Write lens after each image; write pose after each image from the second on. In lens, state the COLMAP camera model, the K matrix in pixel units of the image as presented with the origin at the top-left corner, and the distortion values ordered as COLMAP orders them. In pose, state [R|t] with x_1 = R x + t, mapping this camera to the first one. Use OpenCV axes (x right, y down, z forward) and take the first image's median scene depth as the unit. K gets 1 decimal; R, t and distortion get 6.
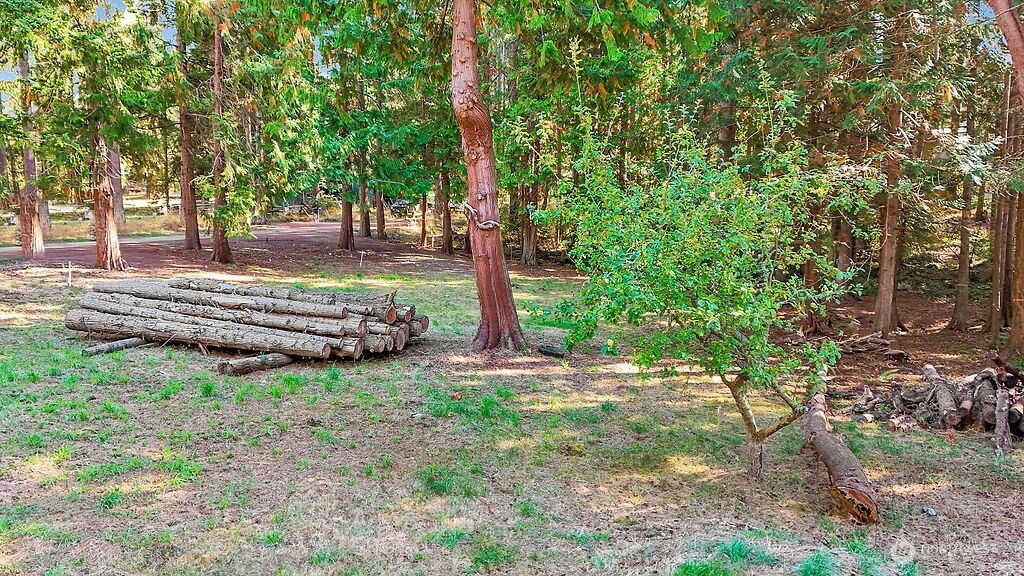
lens RADIAL K [[752.9, 0, 512.0], [0, 752.9, 288.0], [0, 0, 1]] dist [0.097473, -0.090386]
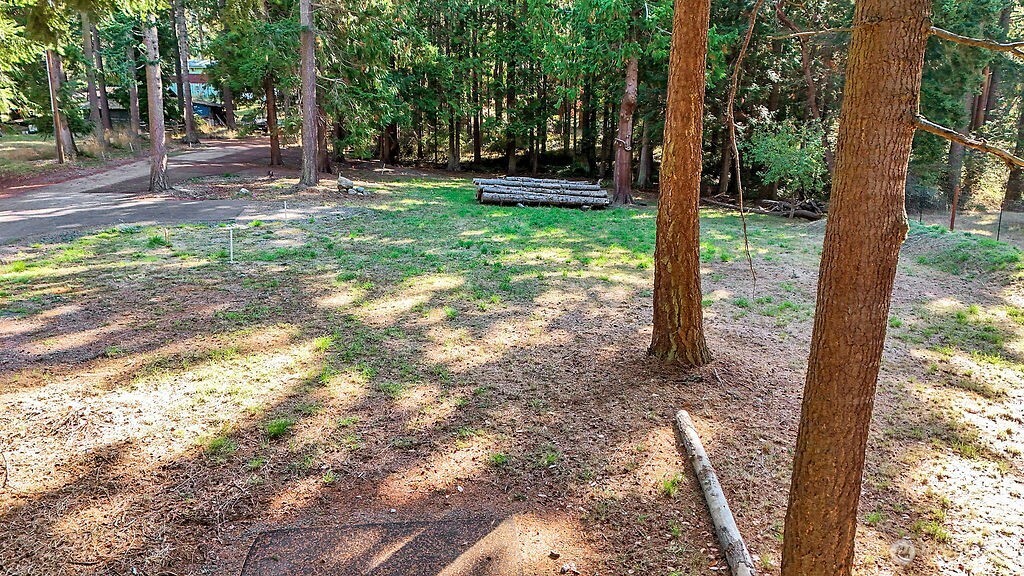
lens RADIAL K [[752.9, 0, 512.0], [0, 752.9, 288.0], [0, 0, 1]] dist [0.097473, -0.090386]
pose [[0.880930, -0.100644, 0.462420, -1.424829], [0.045421, 0.990595, 0.129071, 0.022438], [-0.471061, -0.092699, 0.877216, -0.881134]]
